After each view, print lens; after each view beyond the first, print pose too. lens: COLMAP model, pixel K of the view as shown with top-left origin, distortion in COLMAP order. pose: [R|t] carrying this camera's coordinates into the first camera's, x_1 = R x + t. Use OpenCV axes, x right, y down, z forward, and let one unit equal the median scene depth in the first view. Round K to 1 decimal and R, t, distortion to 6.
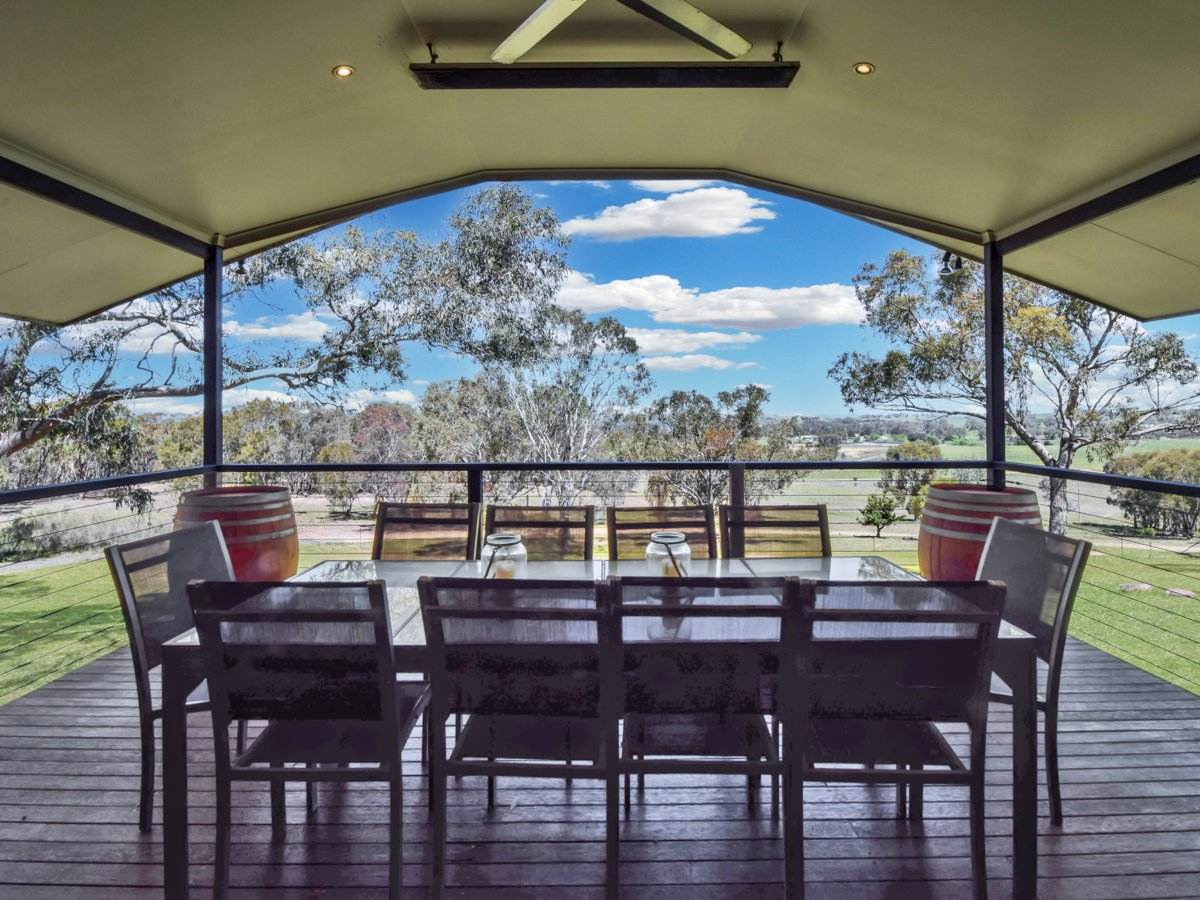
lens RADIAL K [[621.2, 0, 603.3], [0, 621.2, 408.0], [0, 0, 1]] dist [0.022908, -0.028414]
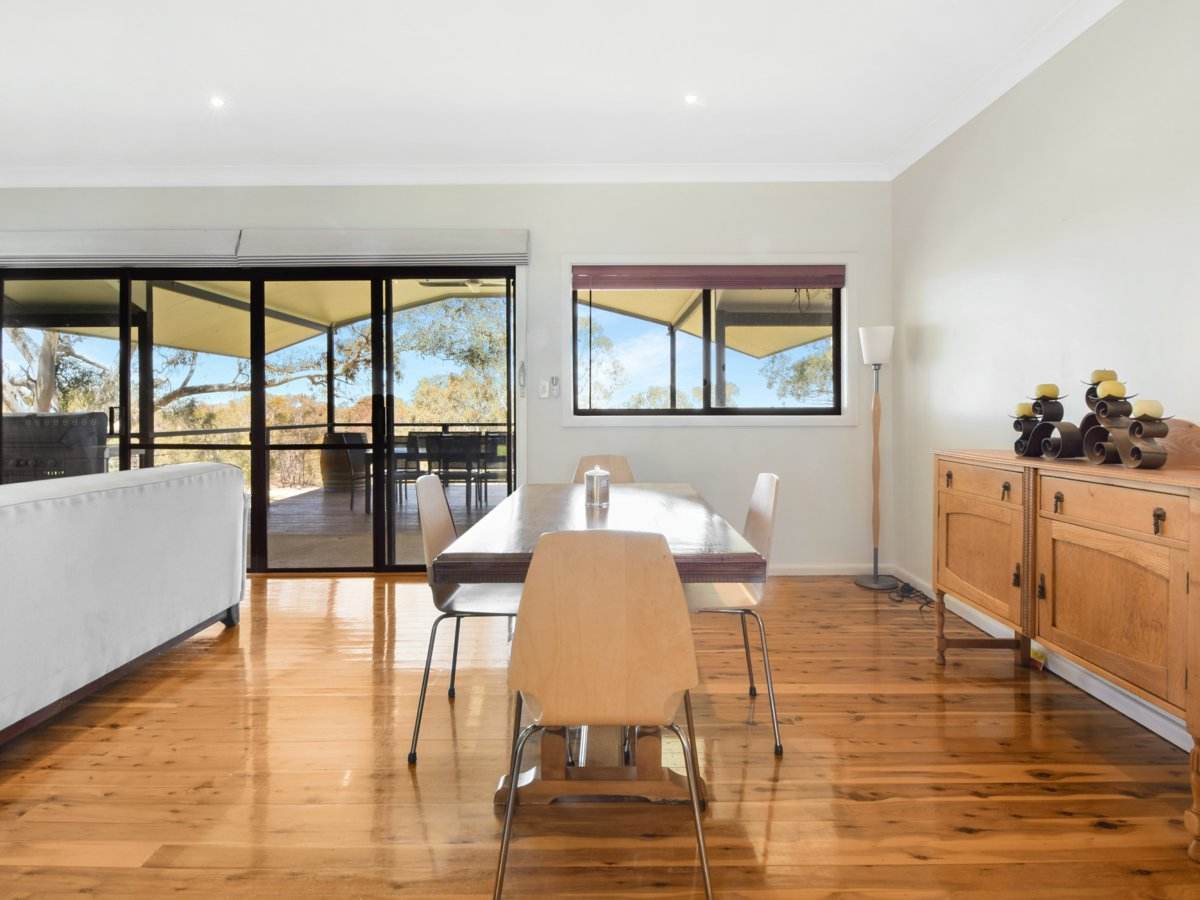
lens RADIAL K [[621.2, 0, 603.3], [0, 621.2, 408.0], [0, 0, 1]] dist [0.022908, -0.028414]
pose [[0.999918, -0.000441, 0.012813, 0.068329], [0.000312, 0.999949, 0.010103, 0.002629], [-0.012817, -0.010098, 0.999867, -0.255666]]
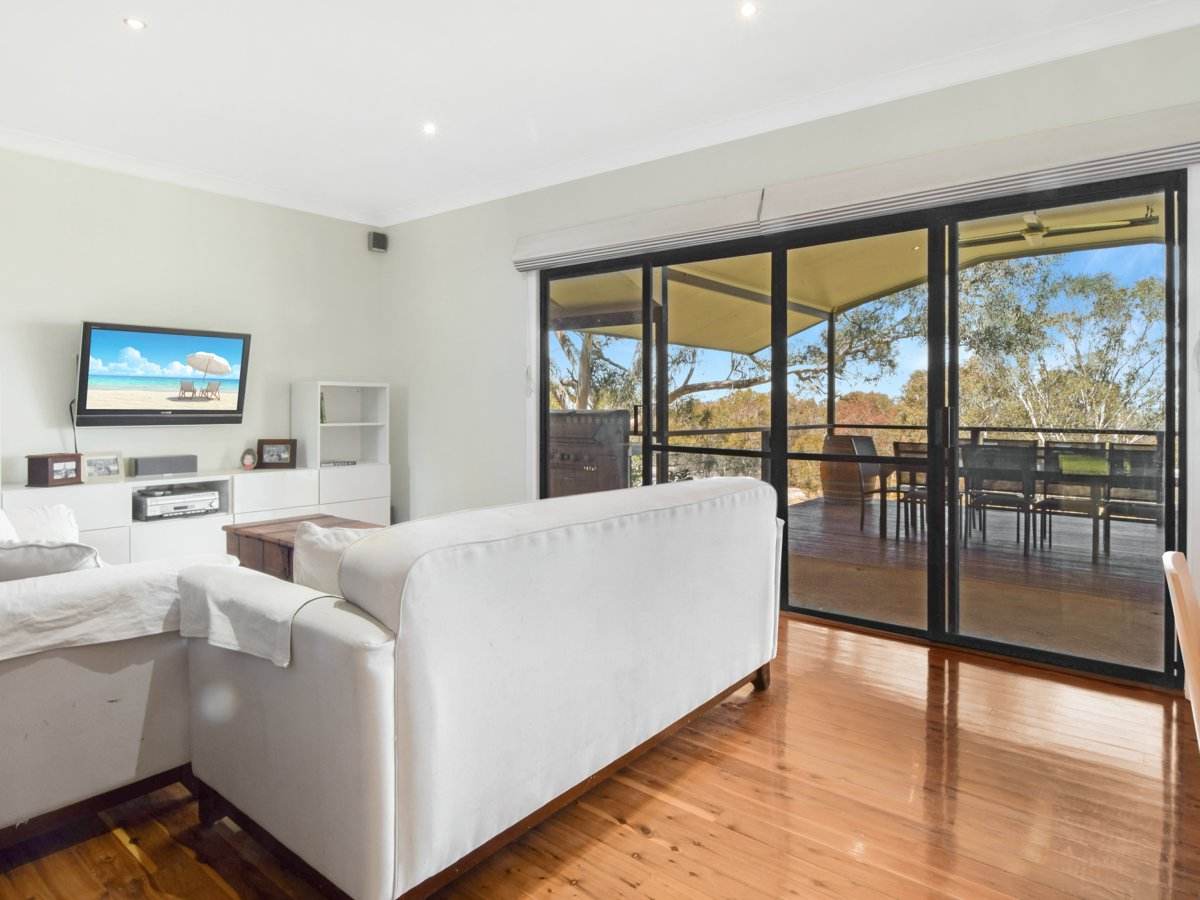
lens RADIAL K [[695.0, 0, 634.6], [0, 695.0, 401.3], [0, 0, 1]] dist [-0.004787, -0.000820]
pose [[0.798075, 0.000555, -0.602558, 0.039364], [0.001435, 0.999995, 0.002821, 0.002552], [0.602556, -0.003116, 0.798070, -0.221477]]
